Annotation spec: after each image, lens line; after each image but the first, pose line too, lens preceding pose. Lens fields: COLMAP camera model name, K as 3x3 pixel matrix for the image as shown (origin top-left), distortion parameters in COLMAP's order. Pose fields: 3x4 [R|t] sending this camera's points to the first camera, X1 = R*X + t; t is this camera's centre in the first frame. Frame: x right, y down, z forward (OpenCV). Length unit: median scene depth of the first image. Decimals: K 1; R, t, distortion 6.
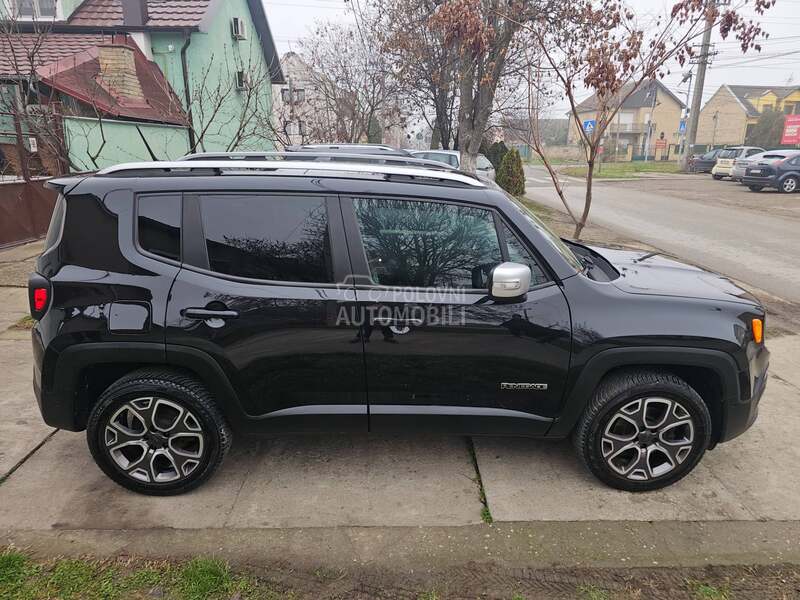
lens RADIAL K [[541.8, 0, 397.0], [0, 541.8, 299.7], [0, 0, 1]] dist [0.030007, -0.017534]
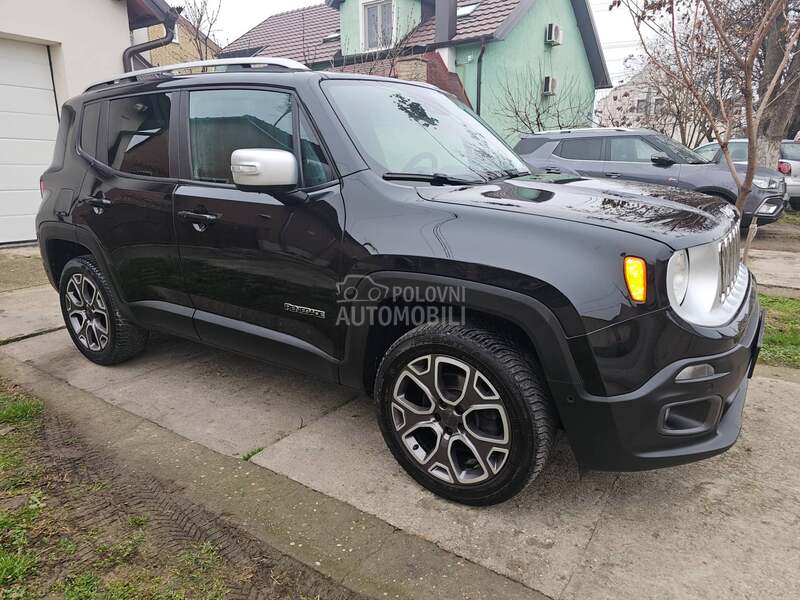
lens RADIAL K [[540.3, 0, 400.9], [0, 540.3, 296.8], [0, 0, 1]] dist [0.034569, -0.020391]
pose [[0.805439, 0.126165, -0.579094, 0.793122], [-0.150930, 0.988529, 0.005444, 0.109448], [0.573139, 0.083018, 0.815242, 0.406487]]
